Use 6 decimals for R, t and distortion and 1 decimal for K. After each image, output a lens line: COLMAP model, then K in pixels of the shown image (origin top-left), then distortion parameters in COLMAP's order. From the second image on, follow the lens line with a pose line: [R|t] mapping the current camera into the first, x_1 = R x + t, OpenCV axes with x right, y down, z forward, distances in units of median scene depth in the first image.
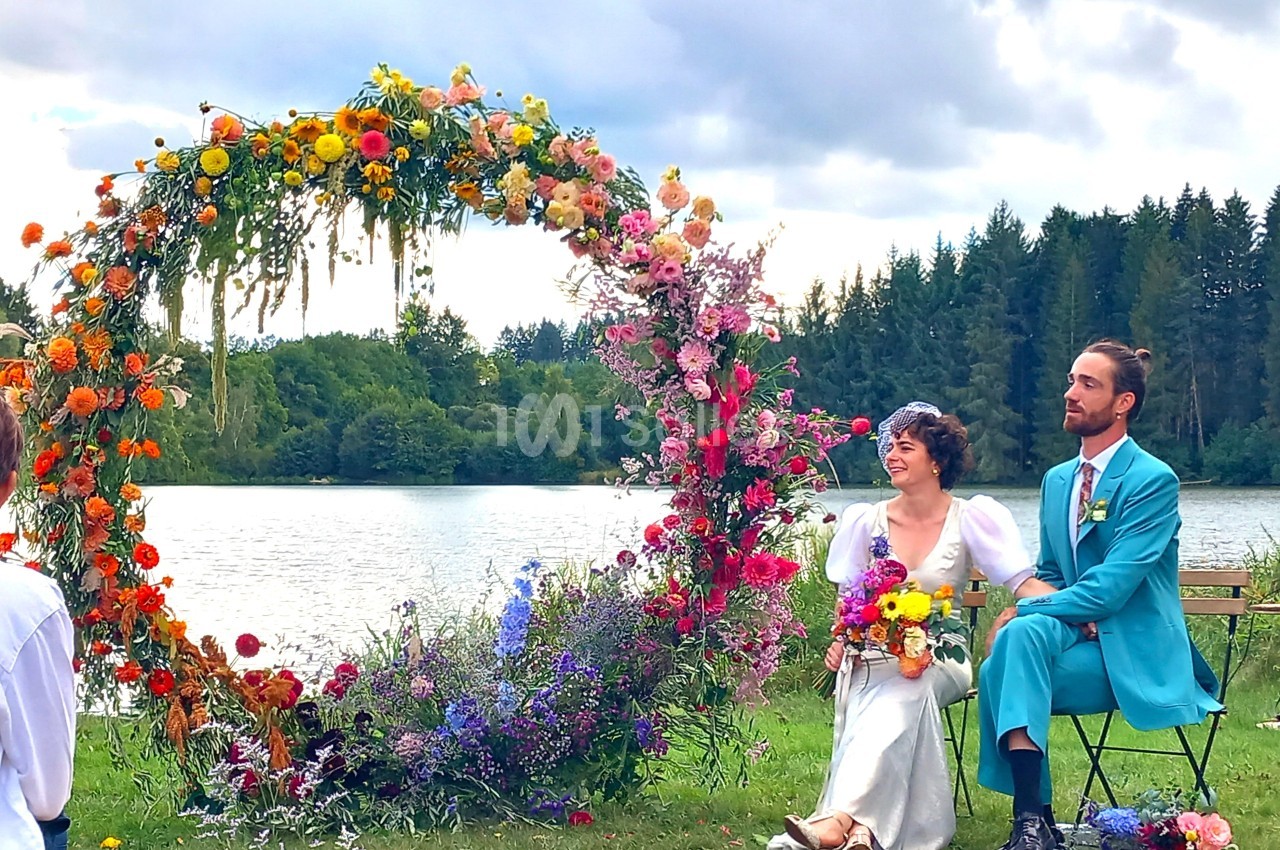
lens RADIAL K [[1790.4, 0, 640.0], [0, 1790.4, 425.0], [0, 0, 1]] dist [-0.002877, 0.035587]
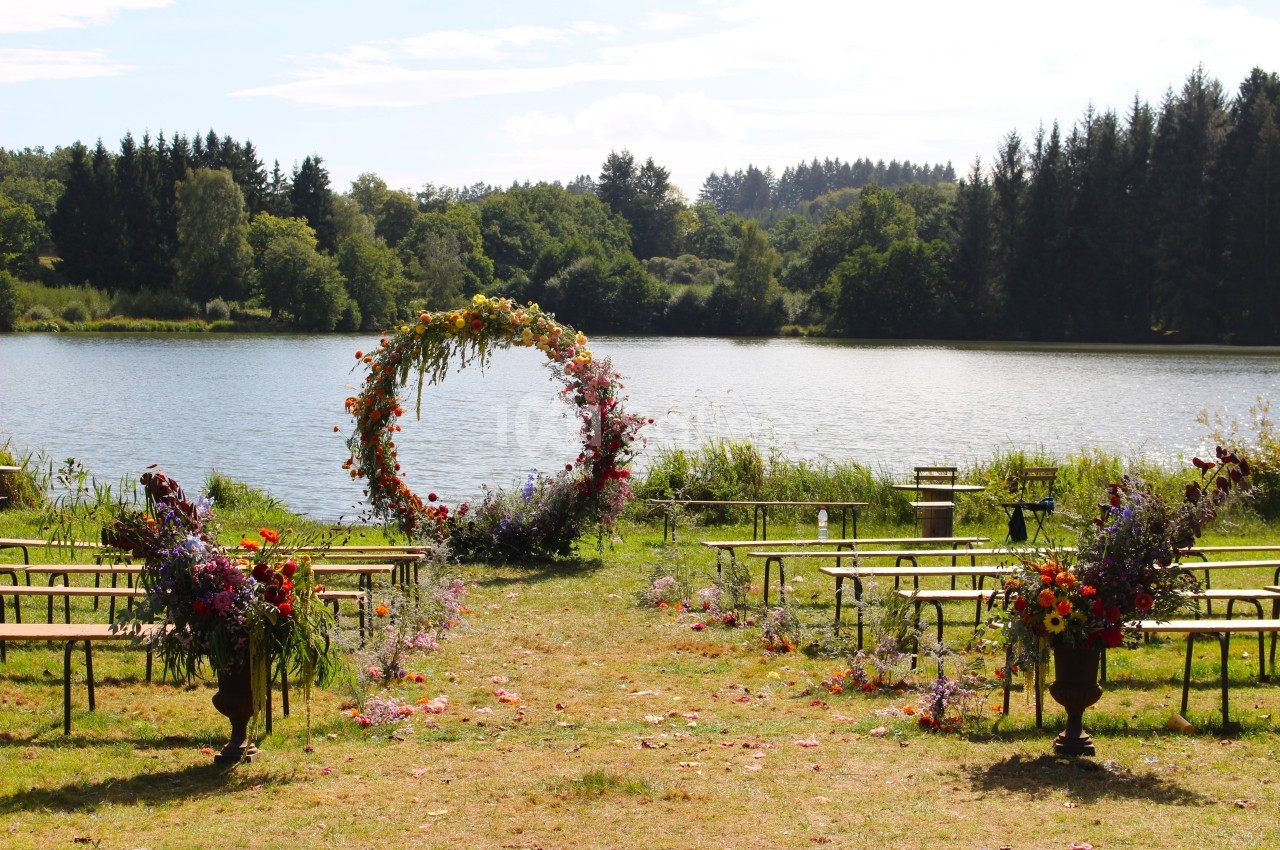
lens RADIAL K [[1919.4, 0, 640.0], [0, 1919.4, 425.0], [0, 0, 1]] dist [0.008730, -0.551076]
pose [[0.992411, 0.021071, -0.121145, 0.025043], [-0.010330, 0.996012, 0.088617, -0.013826], [0.122529, -0.086693, 0.988671, -0.103341]]
